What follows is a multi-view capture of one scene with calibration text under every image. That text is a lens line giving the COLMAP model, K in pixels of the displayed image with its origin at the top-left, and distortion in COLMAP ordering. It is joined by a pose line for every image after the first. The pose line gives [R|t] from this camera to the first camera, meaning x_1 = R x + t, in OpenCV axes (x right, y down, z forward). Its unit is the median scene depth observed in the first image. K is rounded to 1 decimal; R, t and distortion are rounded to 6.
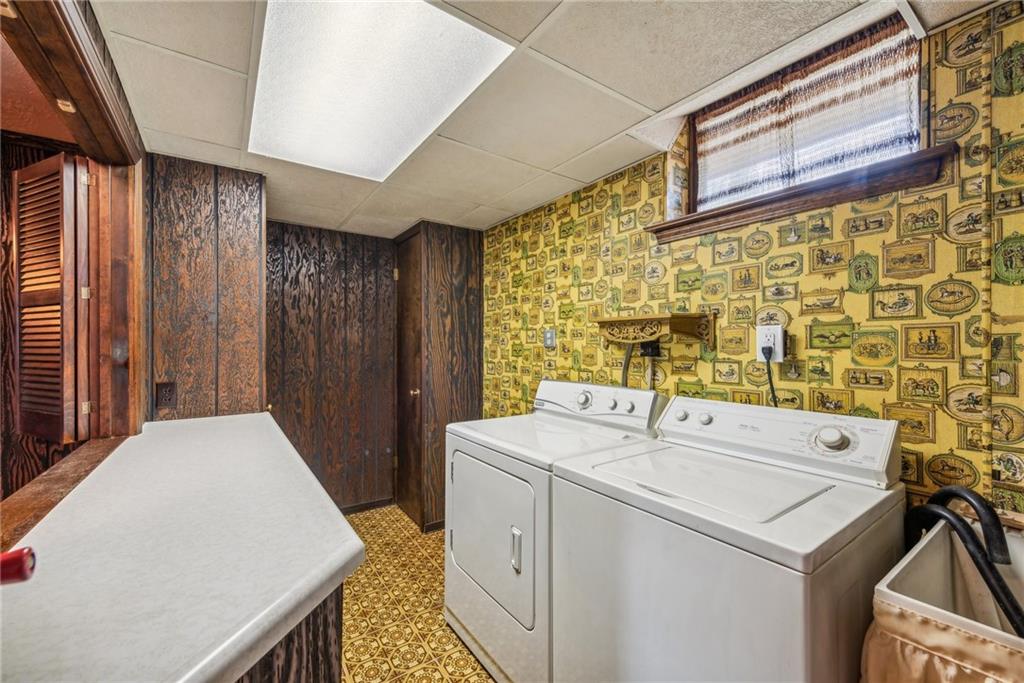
lens RADIAL K [[419.7, 0, 512.5], [0, 419.7, 340.5], [0, 0, 1]] dist [0.010954, -0.000849]
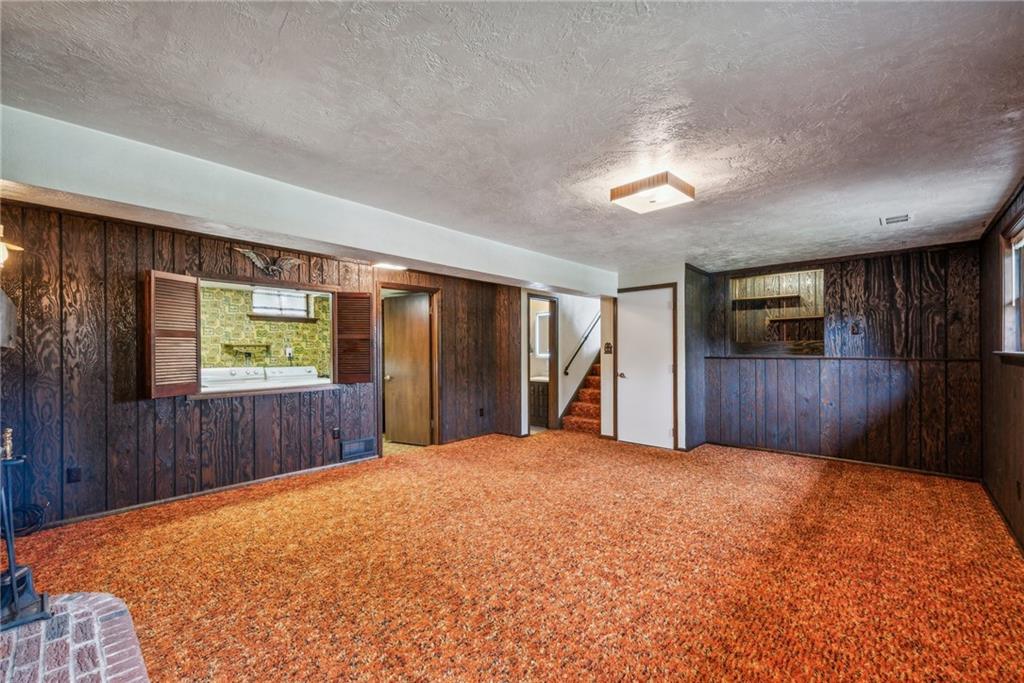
lens RADIAL K [[419.7, 0, 514.3], [0, 419.7, 348.6], [0, 0, 1]] dist [0.010954, -0.000849]
pose [[-0.220346, 0.005027, 0.975409, -3.597880], [-0.003525, 0.999976, -0.005950, -0.012253], [-0.975415, -0.004749, -0.220323, -0.245154]]
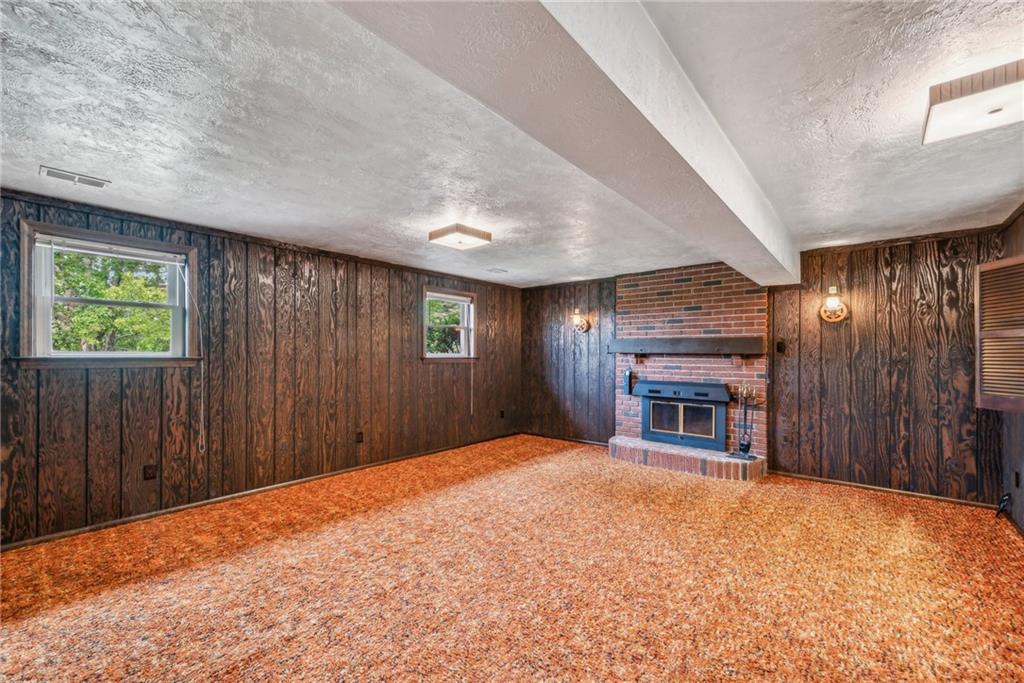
lens RADIAL K [[419.7, 0, 505.6], [0, 419.7, 354.7], [0, 0, 1]] dist [0.010954, -0.000849]
pose [[0.238963, 0.000510, -0.971028, 0.134801], [0.005232, 0.999985, 0.001812, -0.023422], [0.971014, -0.005513, 0.238957, -1.453673]]
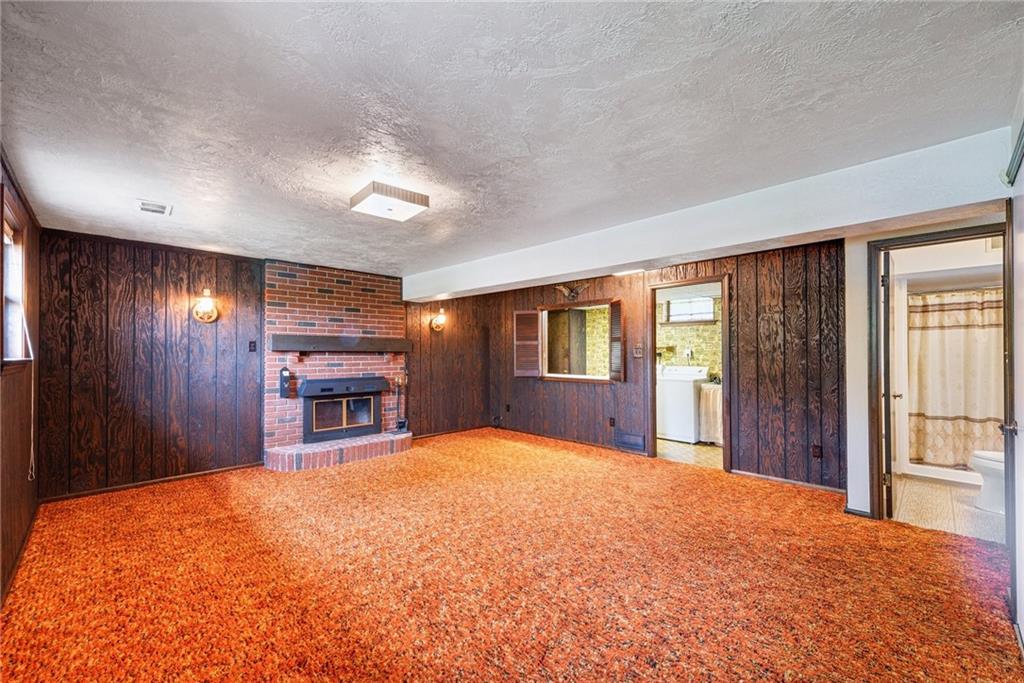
lens RADIAL K [[419.7, 0, 513.3], [0, 419.7, 346.1], [0, 0, 1]] dist [0.010954, -0.000849]
pose [[0.985997, 0.000184, 0.166764, -1.872744], [0.000972, 0.999976, -0.006850, -0.037034], [-0.166761, 0.006916, 0.985973, -2.950620]]
